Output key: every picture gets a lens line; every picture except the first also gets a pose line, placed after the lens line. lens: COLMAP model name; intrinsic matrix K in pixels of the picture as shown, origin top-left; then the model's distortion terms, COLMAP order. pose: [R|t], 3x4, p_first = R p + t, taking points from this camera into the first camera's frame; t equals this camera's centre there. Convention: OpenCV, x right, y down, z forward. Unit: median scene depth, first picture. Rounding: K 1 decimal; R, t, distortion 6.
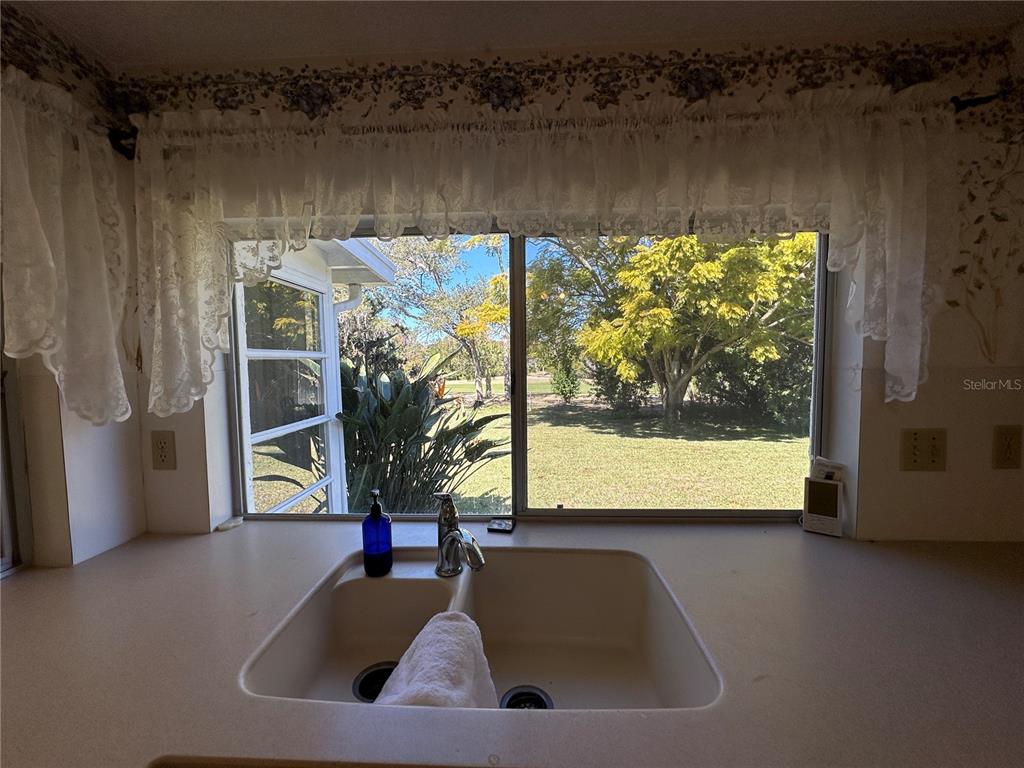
lens RADIAL K [[408.4, 0, 512.0], [0, 408.4, 384.0], [0, 0, 1]] dist [-0.002597, -0.000073]
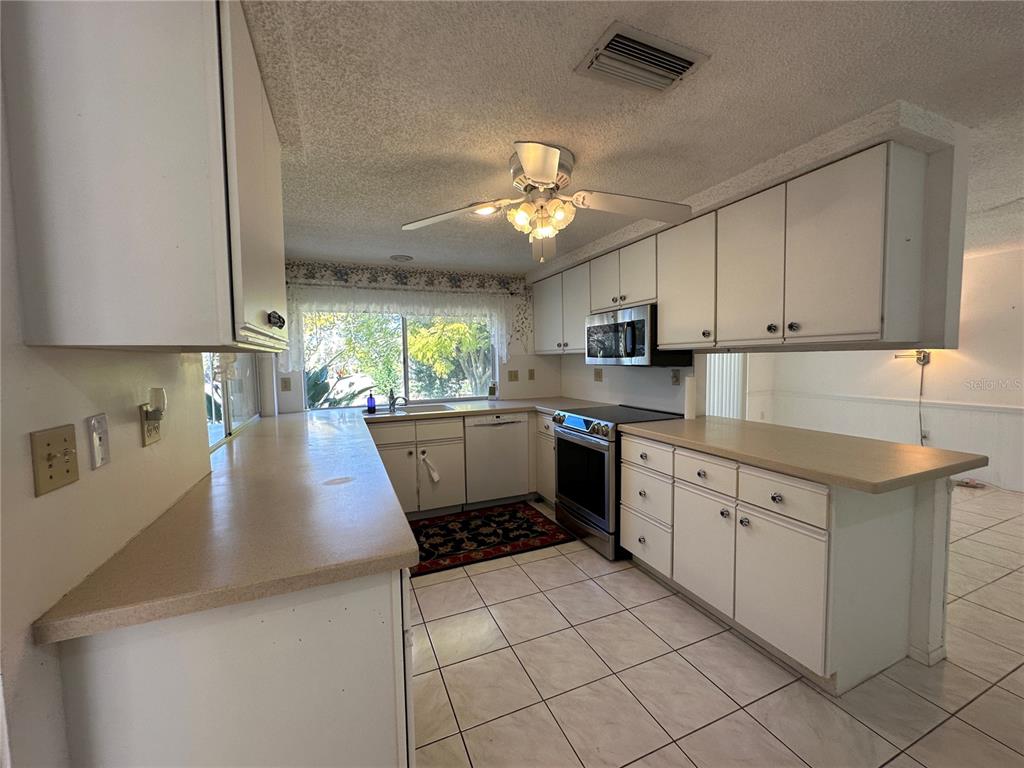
lens RADIAL K [[408.4, 0, 512.0], [0, 408.4, 384.0], [0, 0, 1]] dist [-0.002597, -0.000073]
pose [[0.903838, -0.034071, 0.426515, -0.081975], [0.036165, 0.999341, 0.003190, 0.027143], [-0.426343, 0.012542, 0.904475, -0.305804]]
